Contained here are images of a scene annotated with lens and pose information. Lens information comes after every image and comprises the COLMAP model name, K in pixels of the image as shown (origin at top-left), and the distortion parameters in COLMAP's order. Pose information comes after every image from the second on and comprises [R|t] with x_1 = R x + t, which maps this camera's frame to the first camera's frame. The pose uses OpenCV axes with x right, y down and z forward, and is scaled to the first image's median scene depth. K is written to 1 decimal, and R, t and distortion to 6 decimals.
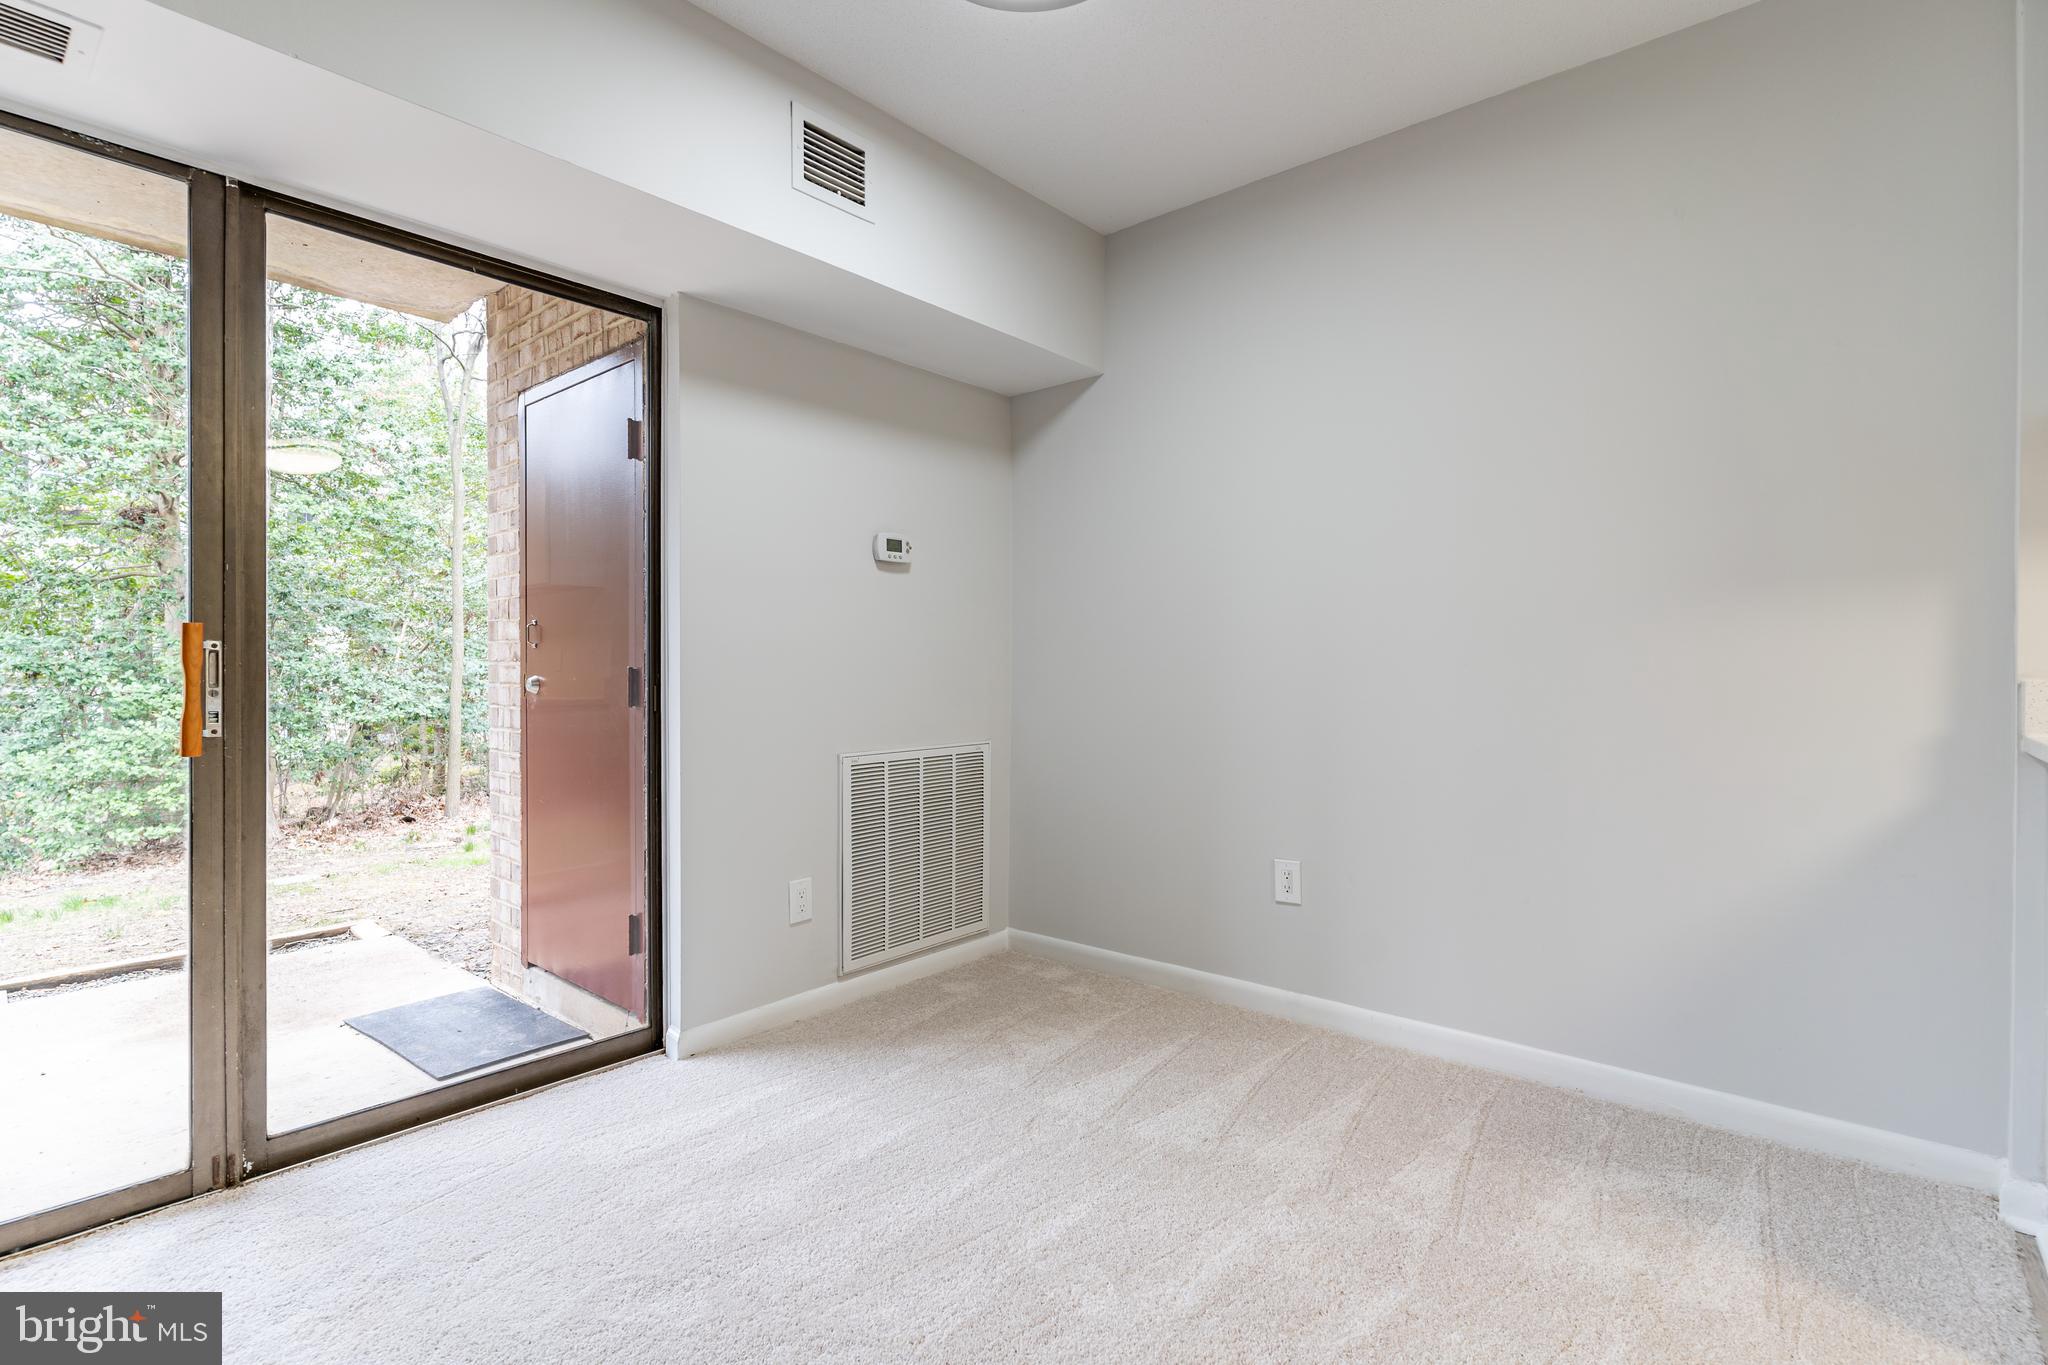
lens RADIAL K [[976.4, 0, 1010.8], [0, 976.4, 678.6], [0, 0, 1]] dist [0.004723, -0.003826]
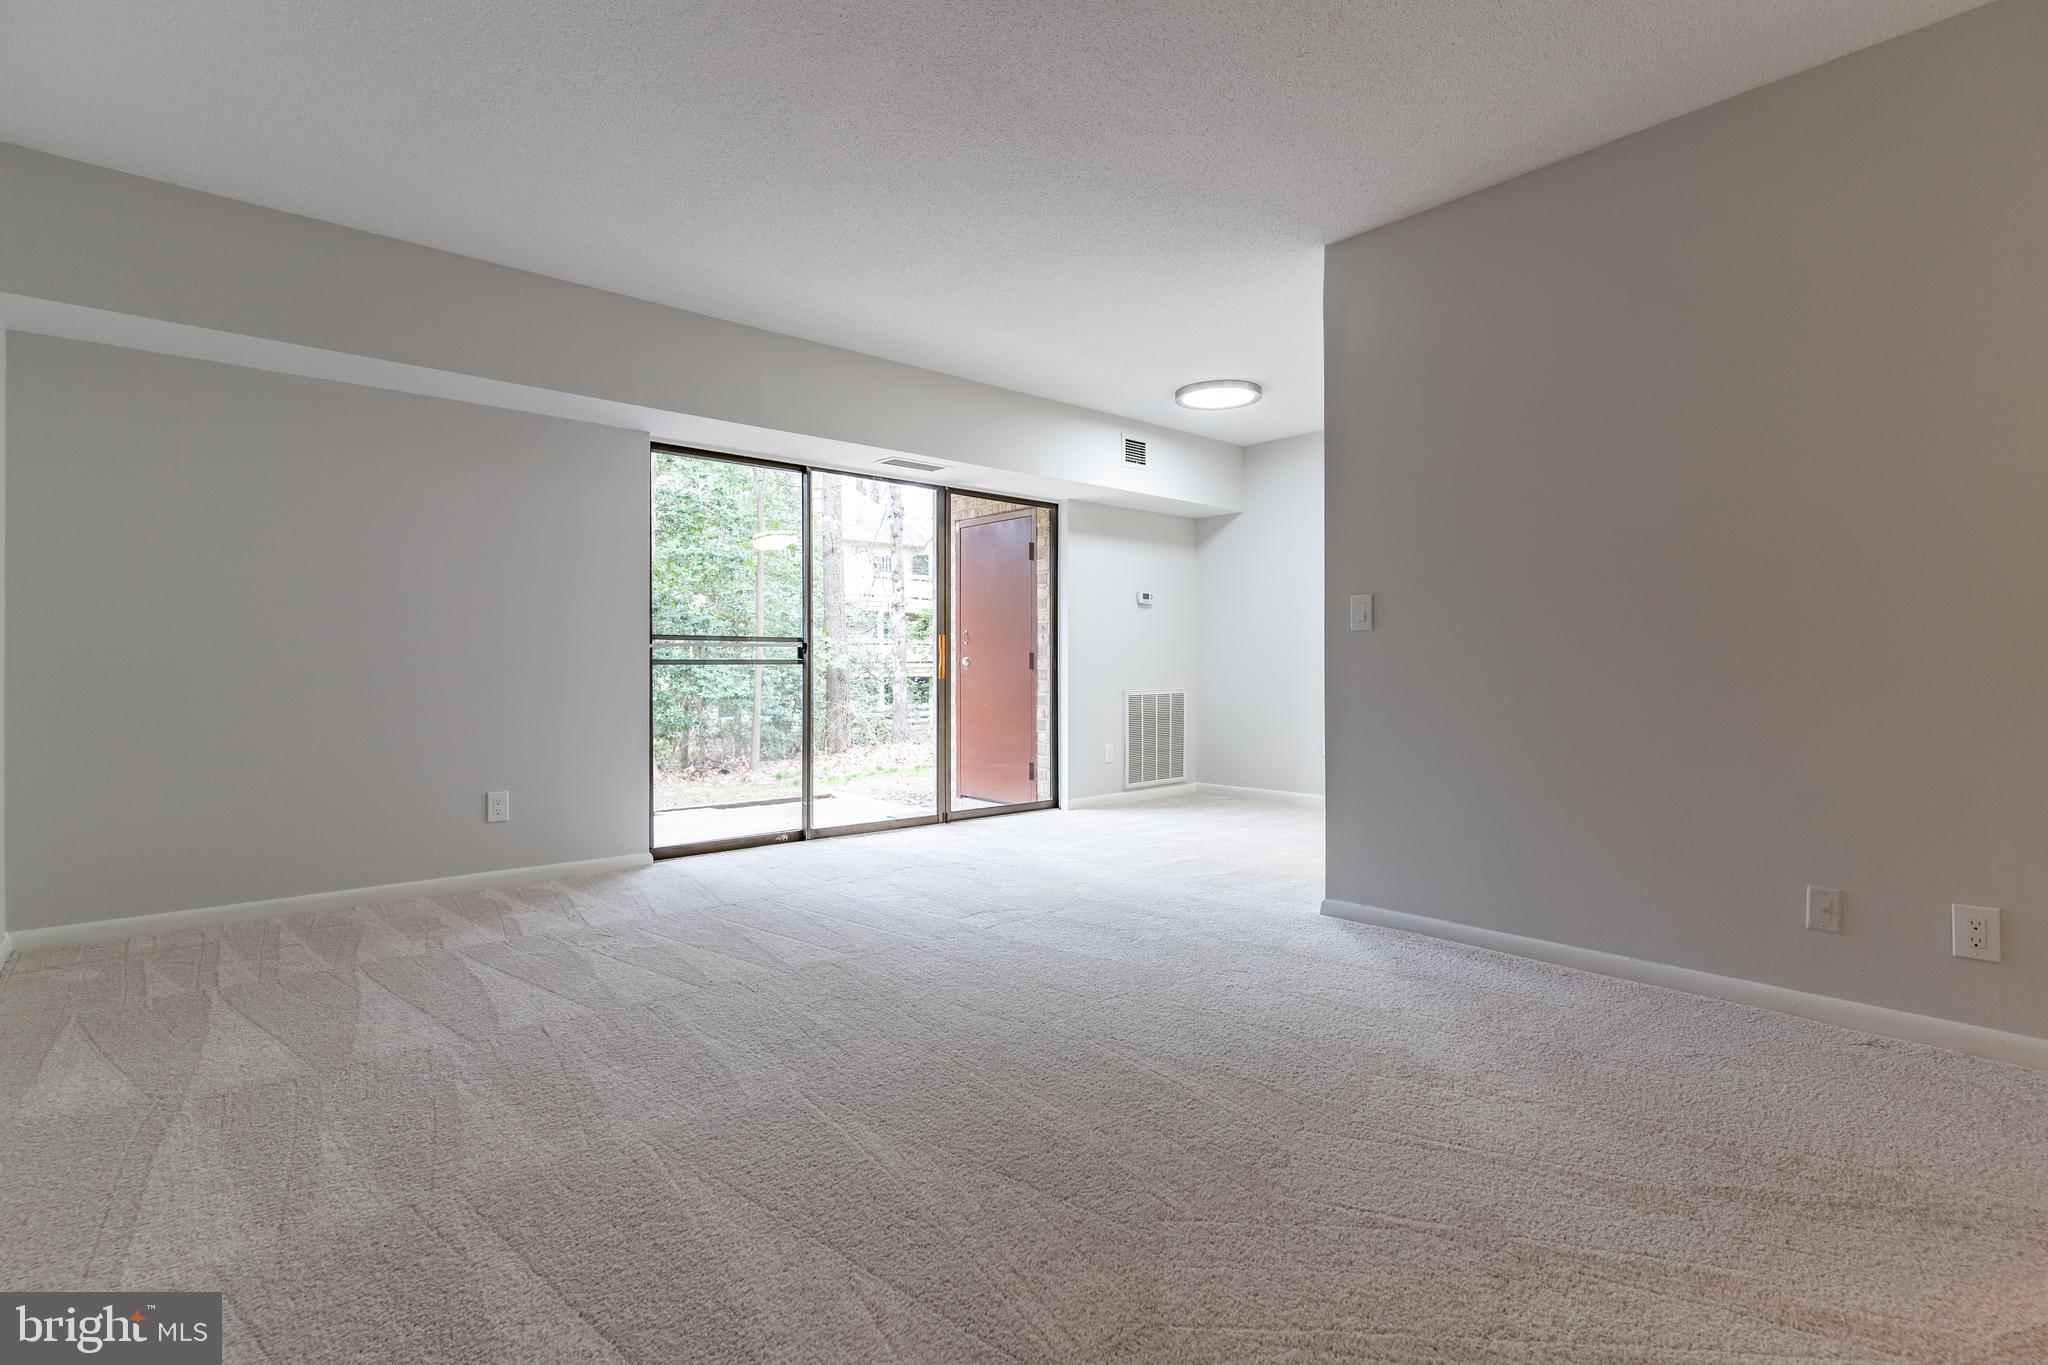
lens RADIAL K [[976.4, 0, 1011.6], [0, 976.4, 671.8], [0, 0, 1]] dist [0.004723, -0.003826]
pose [[0.991267, 0.000199, -0.131872, -0.111085], [-0.001064, 0.999978, -0.006489, 0.040599], [0.131868, 0.006573, 0.991246, -1.041835]]
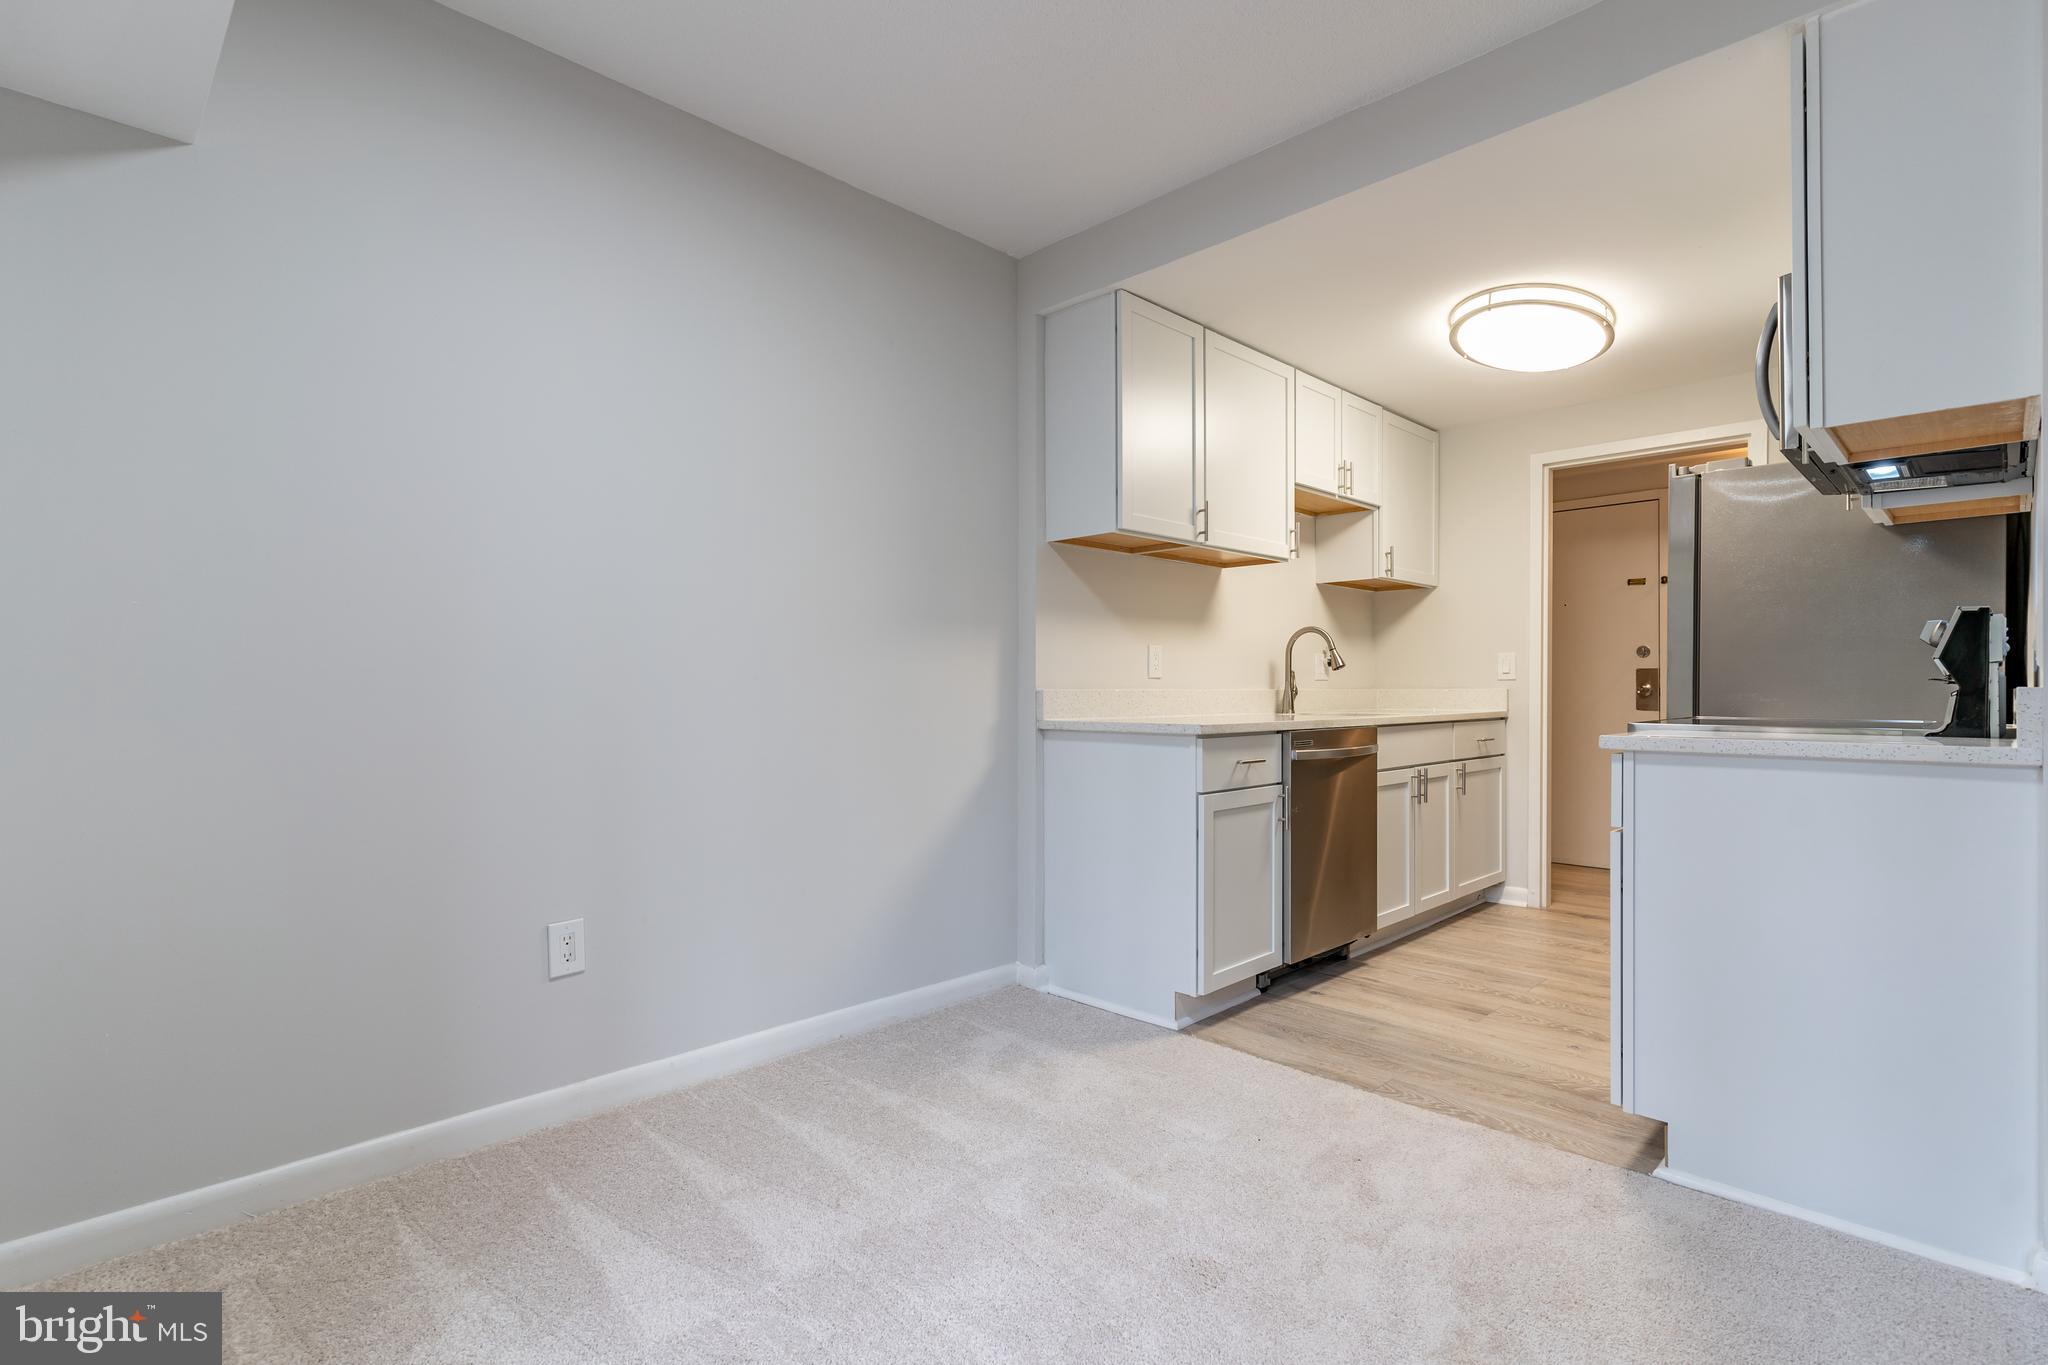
lens RADIAL K [[976.4, 0, 1017.7], [0, 976.4, 684.4], [0, 0, 1]] dist [0.004723, -0.003826]
pose [[0.064879, 0.008108, 0.997860, -0.391391], [0.010823, 0.999902, -0.008828, 0.002704], [-0.997834, 0.011373, 0.064785, 0.460158]]
